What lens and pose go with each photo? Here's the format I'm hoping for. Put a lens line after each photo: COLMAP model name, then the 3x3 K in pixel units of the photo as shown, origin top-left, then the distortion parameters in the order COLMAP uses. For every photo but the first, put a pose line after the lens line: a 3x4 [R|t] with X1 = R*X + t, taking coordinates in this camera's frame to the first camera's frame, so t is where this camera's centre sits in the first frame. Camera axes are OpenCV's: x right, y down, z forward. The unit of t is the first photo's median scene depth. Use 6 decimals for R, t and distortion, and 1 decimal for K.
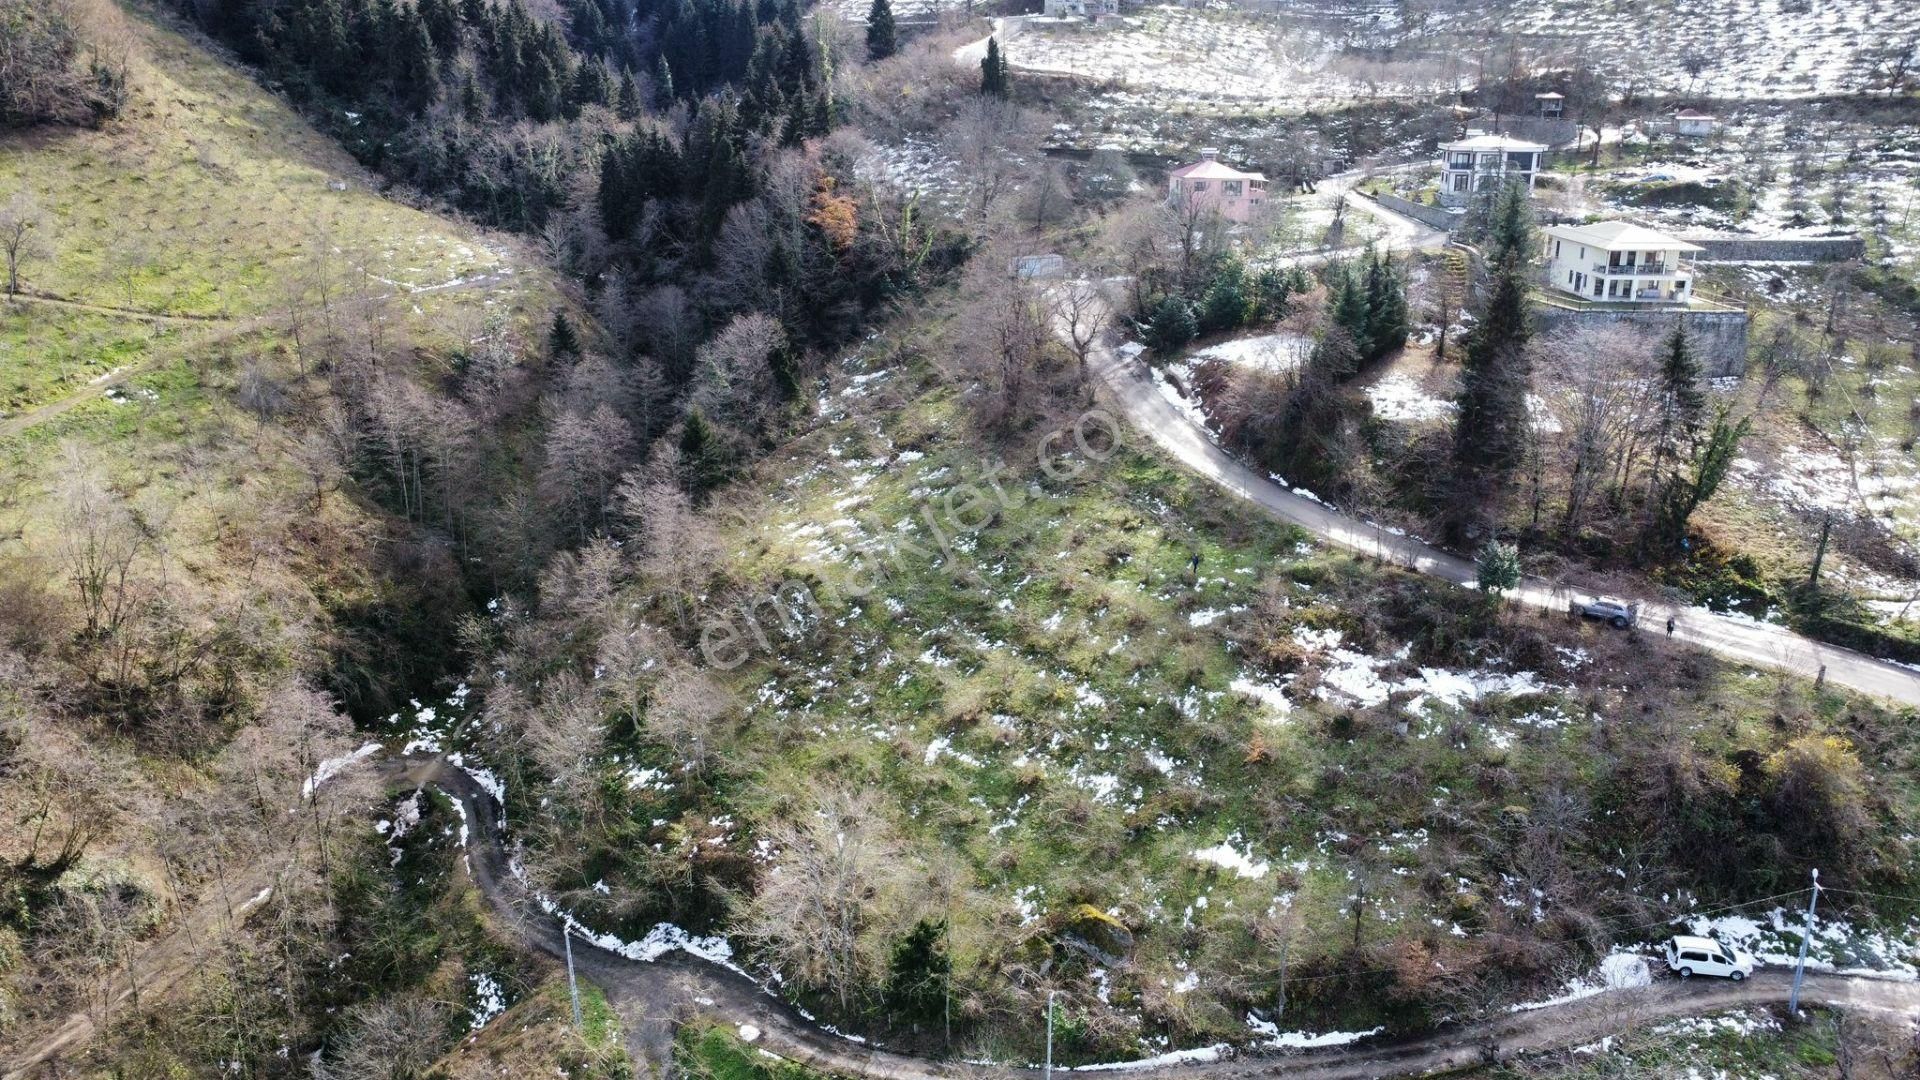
lens RADIAL K [[1421.4, 0, 962.9], [0, 1421.4, 544.1], [0, 0, 1]] dist [-0.127170, 0.185272]
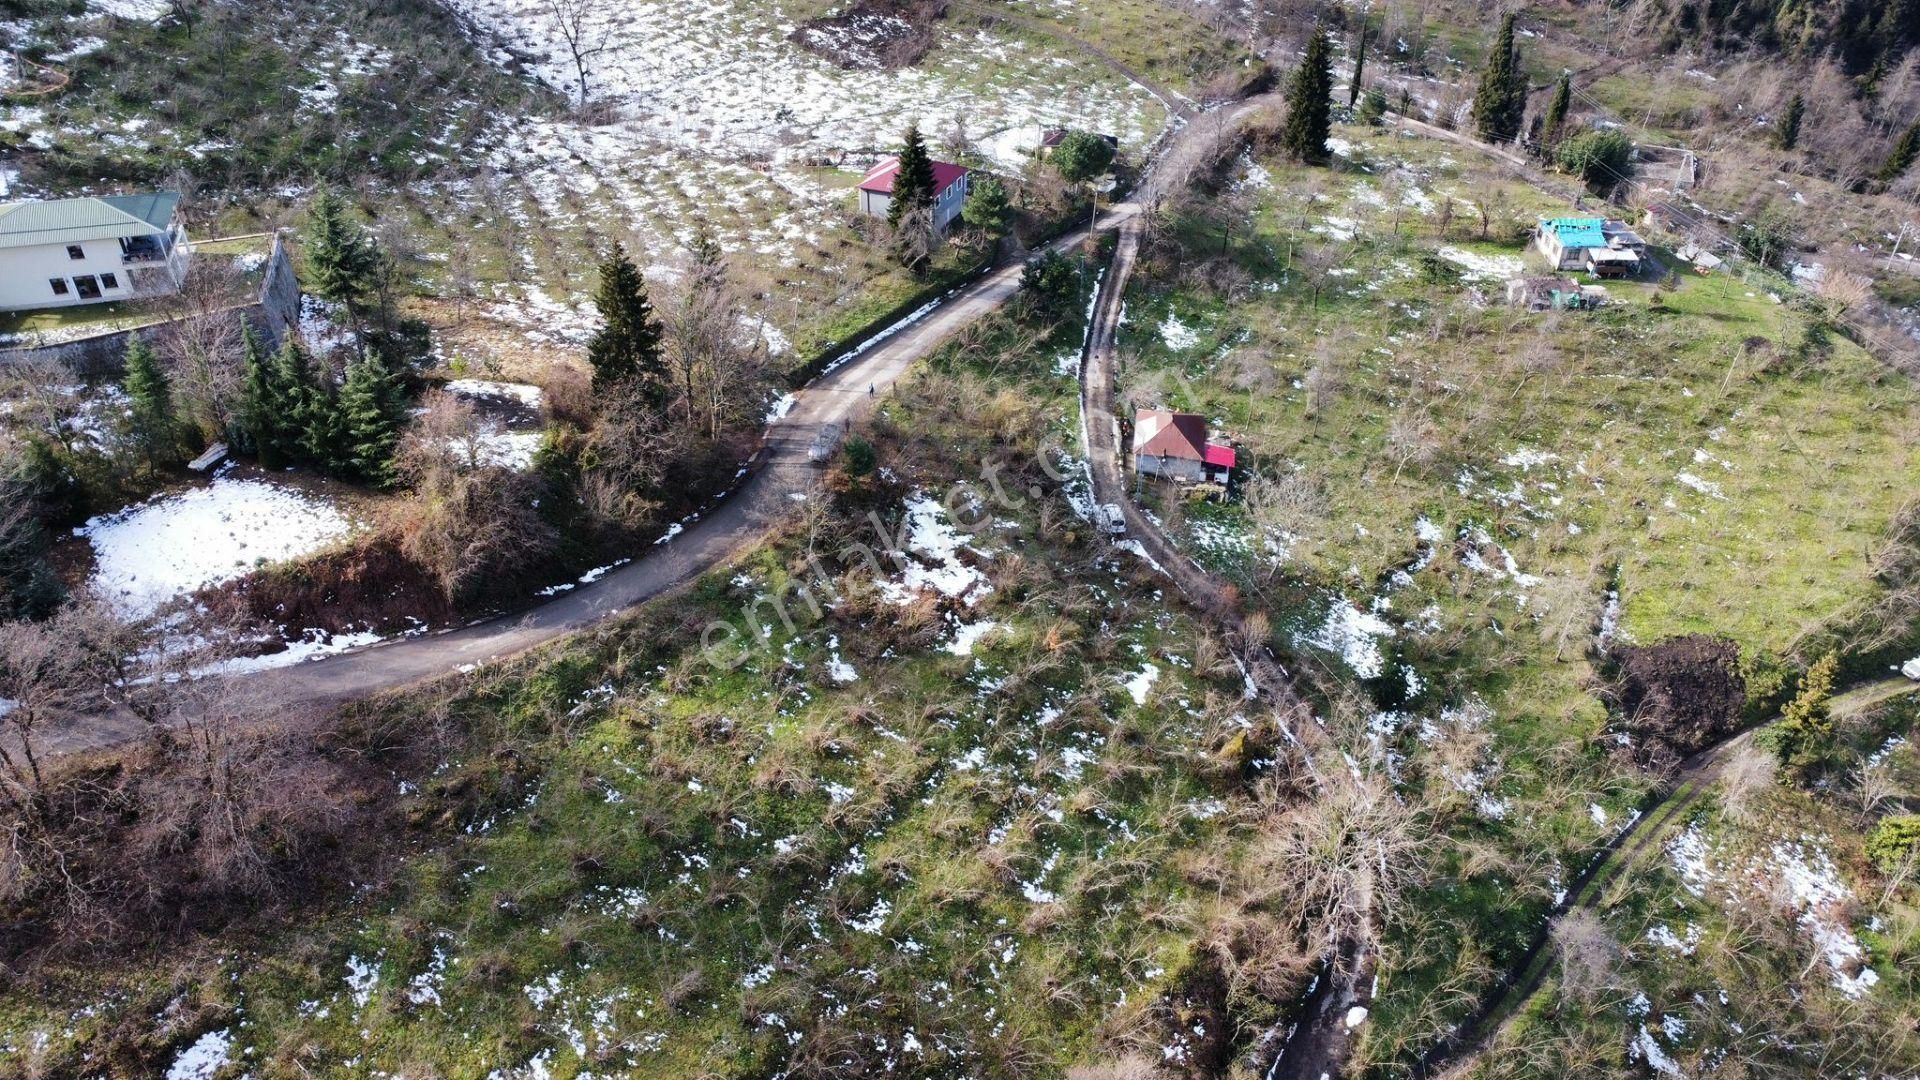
lens RADIAL K [[1428.6, 0, 951.6], [0, 1428.6, 555.5], [0, 0, 1]] dist [-0.084483, 0.011075]
pose [[-0.314967, -0.546741, 0.775803, -0.563182], [0.288977, 0.723353, 0.627099, -0.584411], [-0.904040, 0.421705, -0.069837, 0.910182]]
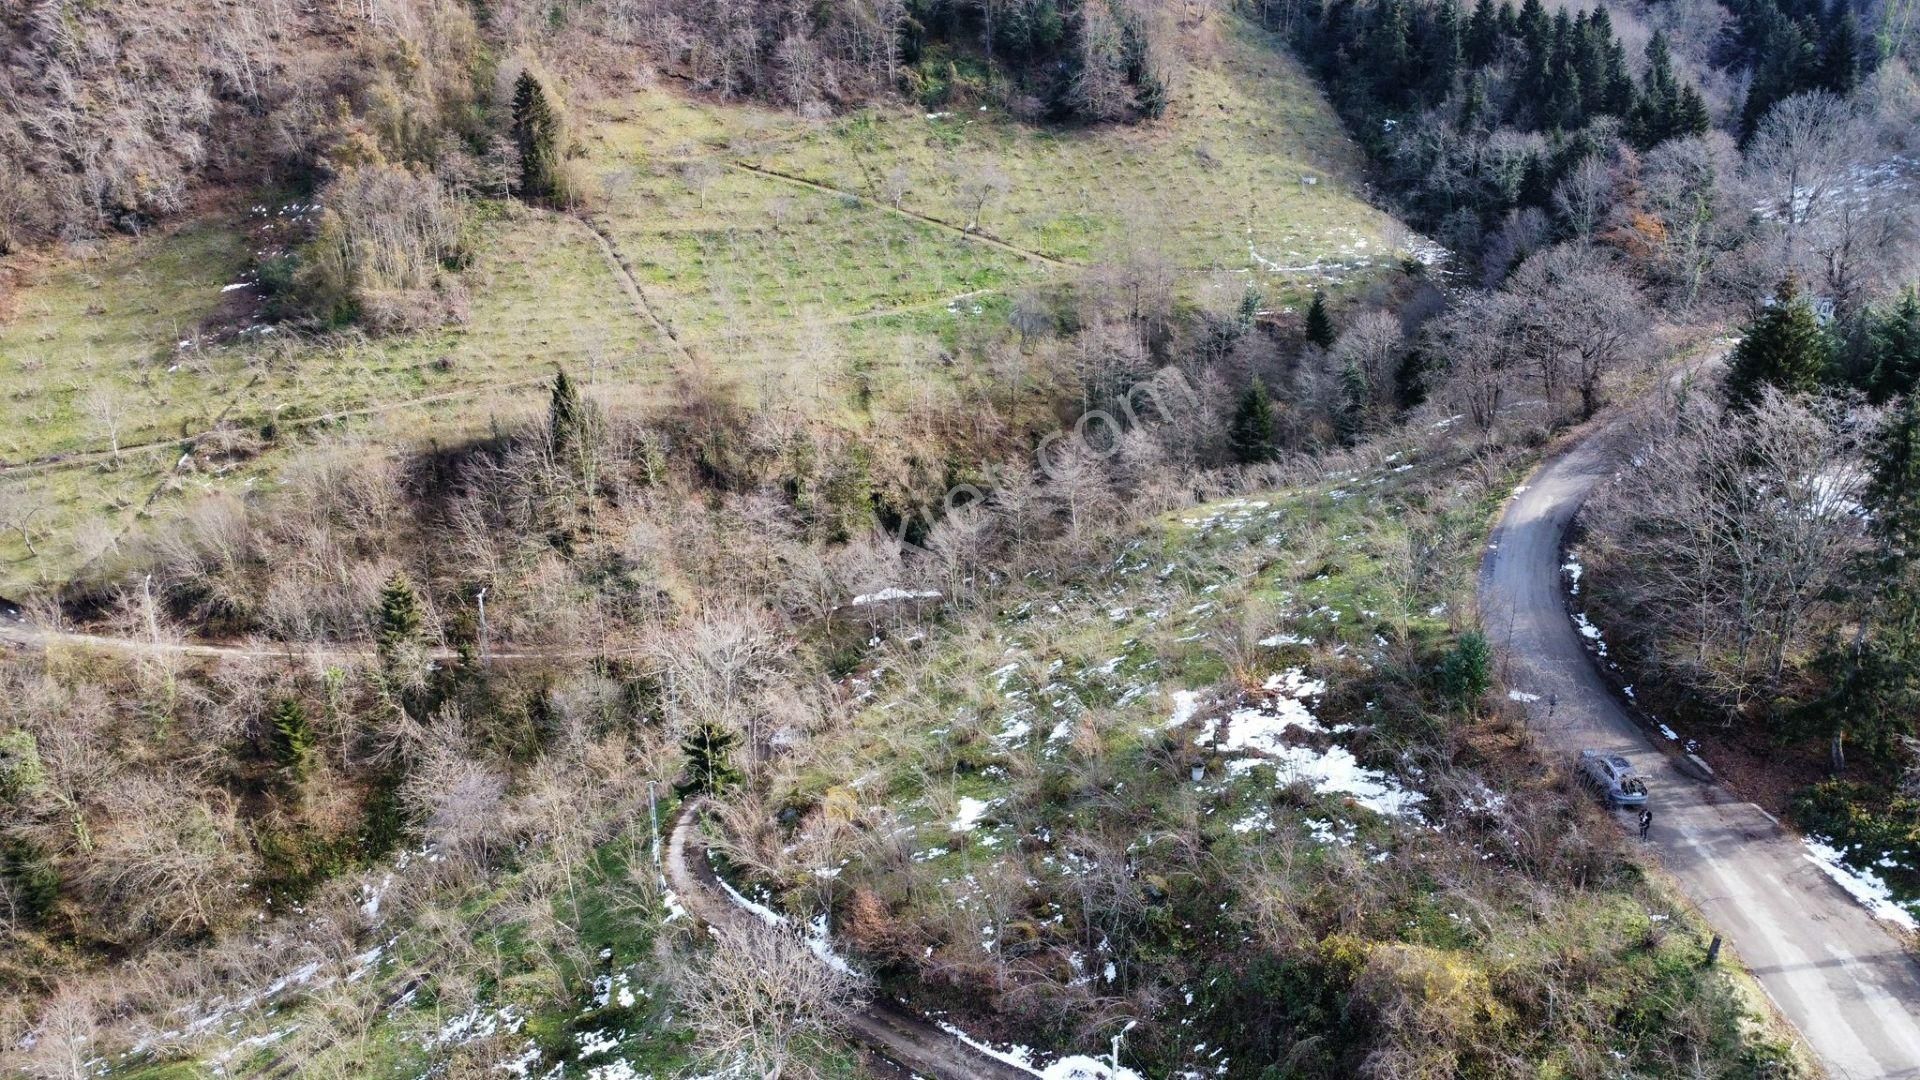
lens RADIAL K [[1421.4, 0, 962.0], [0, 1421.4, 546.8], [0, 0, 1]] dist [-0.127170, 0.185272]
pose [[0.574464, 0.242003, -0.781937, 0.698397], [-0.257717, 0.960184, 0.107833, -0.047523], [0.776900, 0.139572, 0.613959, 0.267341]]
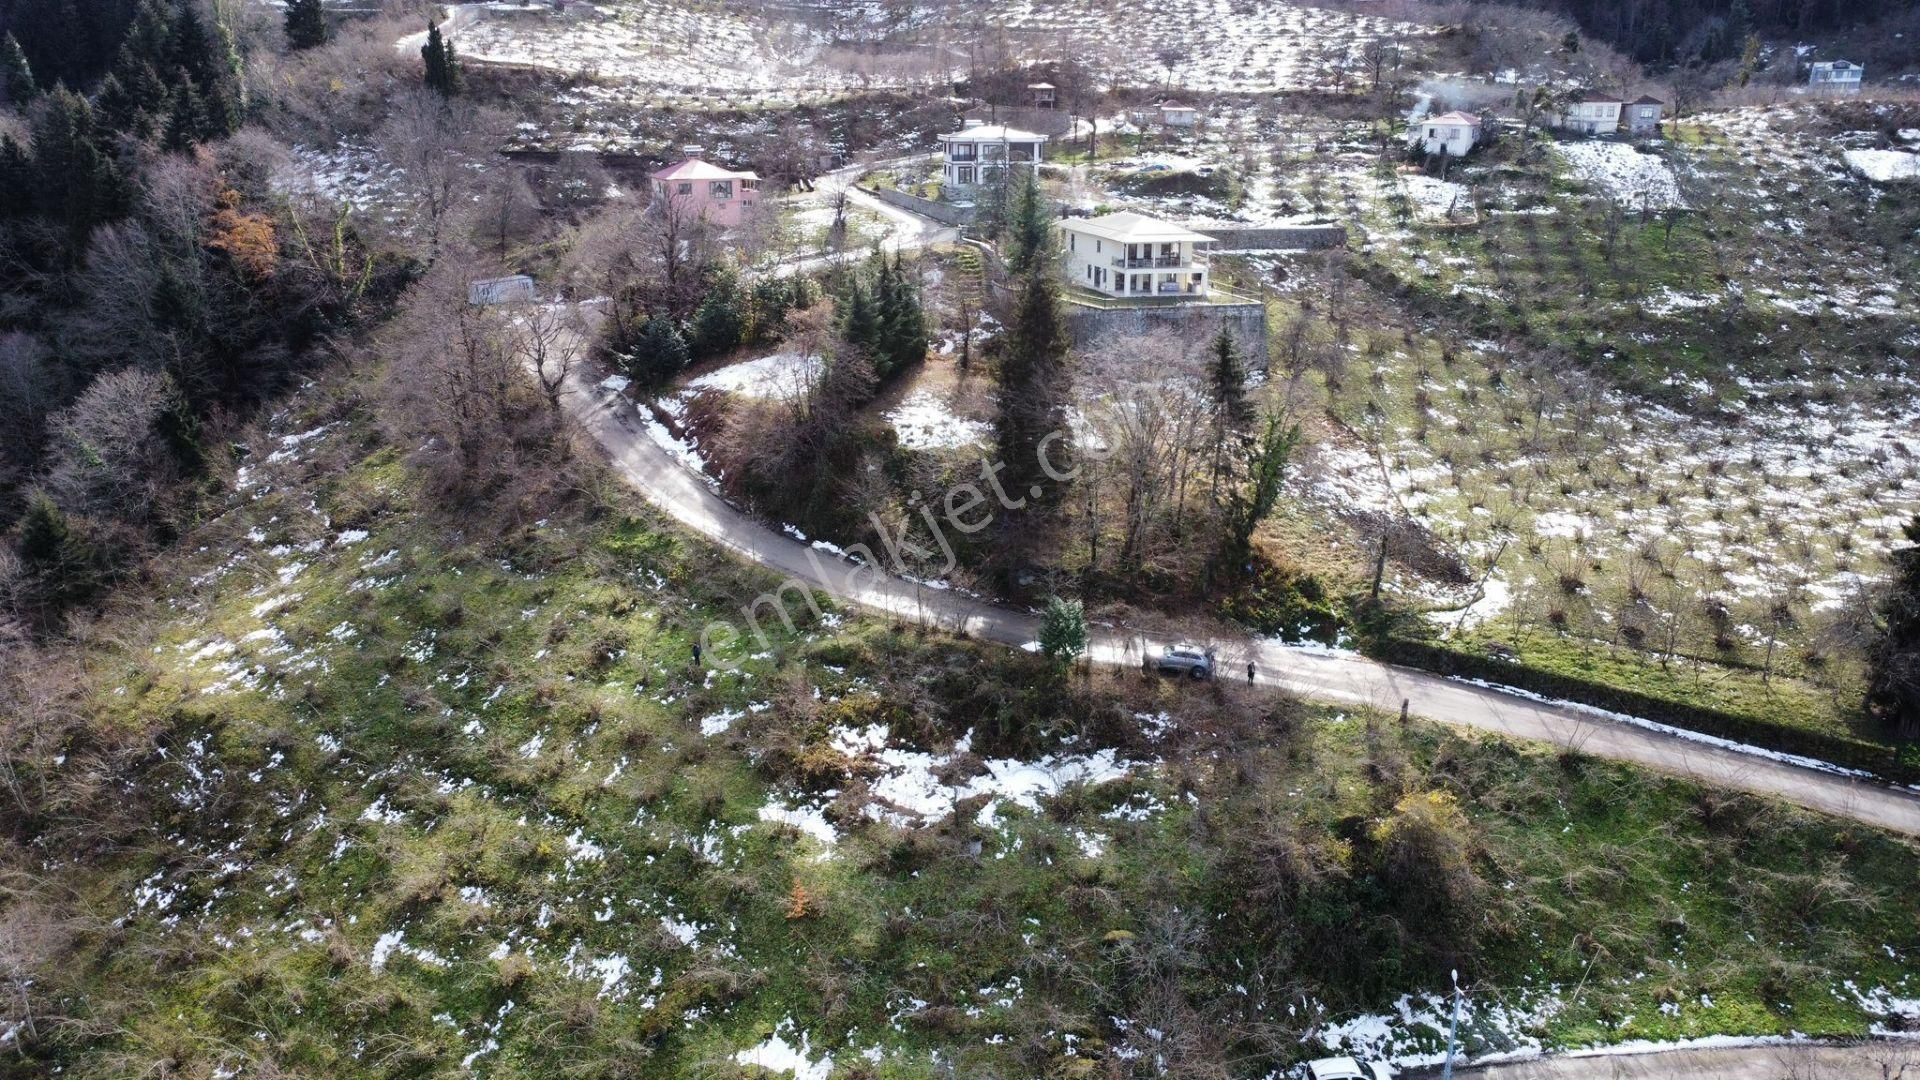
lens RADIAL K [[1421.4, 0, 967.5], [0, 1421.4, 553.8], [0, 0, 1]] dist [-0.127170, 0.185272]
pose [[0.942376, -0.100406, 0.319132, 0.051241], [0.098696, 0.994884, 0.021569, -0.044922], [-0.319665, 0.011171, 0.947465, 0.176783]]
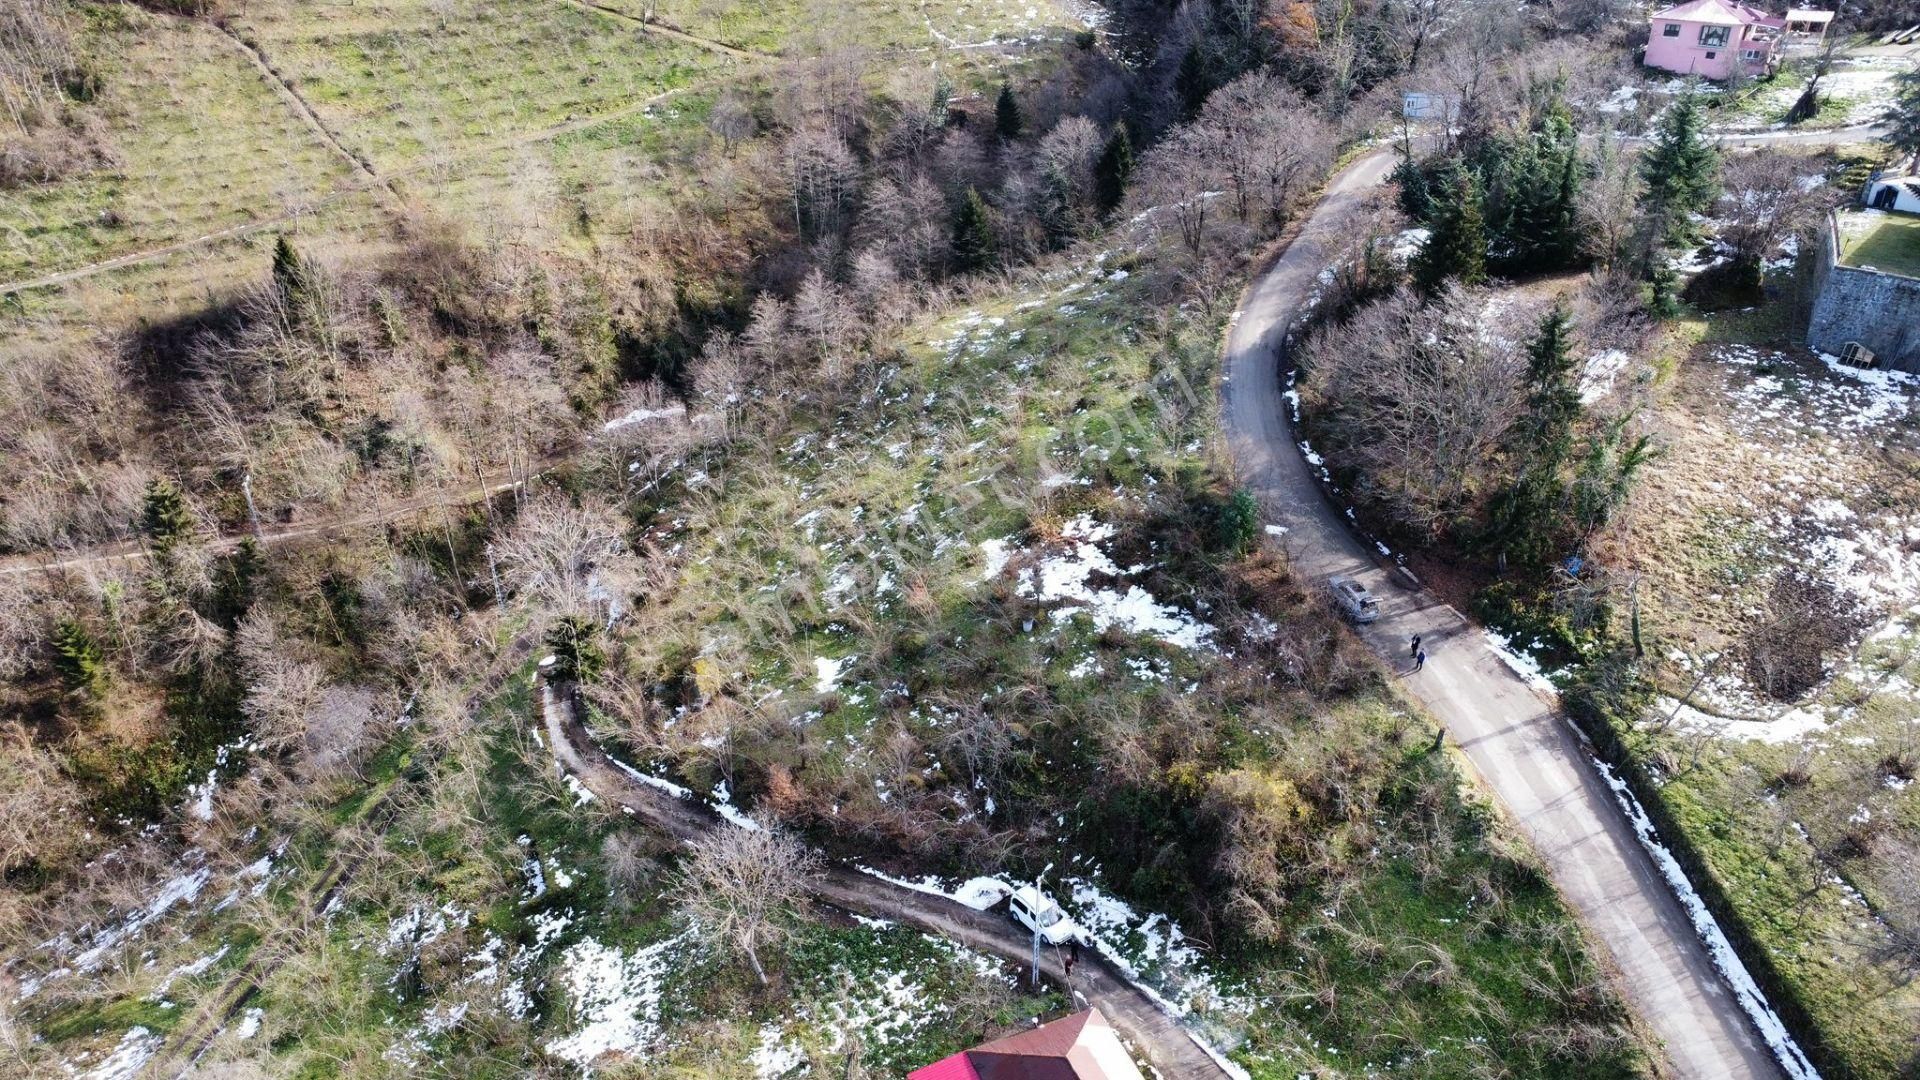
lens RADIAL K [[1421.4, 0, 964.4], [0, 1421.4, 549.0], [0, 0, 1]] dist [-0.127170, 0.185272]
pose [[0.772436, 0.312693, -0.552780, 0.671891], [-0.203579, 0.946374, 0.250864, -0.141915], [0.601579, -0.081243, 0.794671, 0.110319]]
